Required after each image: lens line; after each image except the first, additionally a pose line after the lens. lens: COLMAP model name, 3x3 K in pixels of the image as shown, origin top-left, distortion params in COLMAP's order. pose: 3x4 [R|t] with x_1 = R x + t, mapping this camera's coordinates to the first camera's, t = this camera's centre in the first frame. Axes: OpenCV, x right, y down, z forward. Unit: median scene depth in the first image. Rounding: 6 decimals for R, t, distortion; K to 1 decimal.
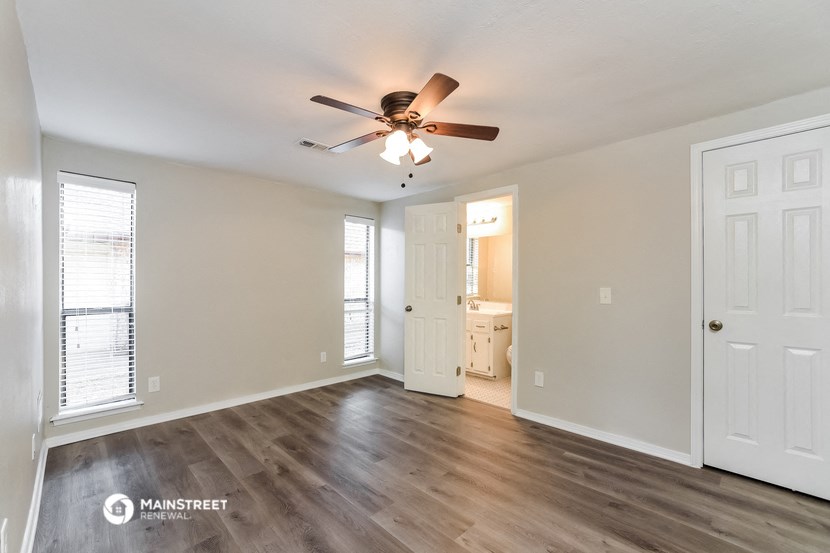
lens RADIAL K [[357.0, 0, 414.5], [0, 357.0, 282.1], [0, 0, 1]] dist [0.002991, 0.000233]
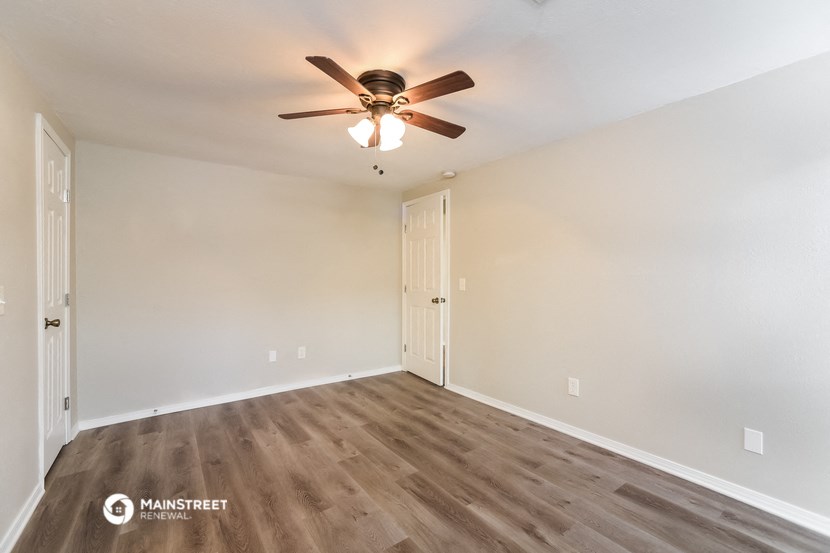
lens RADIAL K [[357.0, 0, 414.7], [0, 357.0, 276.6], [0, 0, 1]] dist [0.002991, 0.000233]
pose [[-0.988441, 0.001697, 0.151594, -0.271879], [0.001491, 0.999998, -0.001475, 0.003256], [-0.151596, -0.001232, -0.988442, 2.010463]]
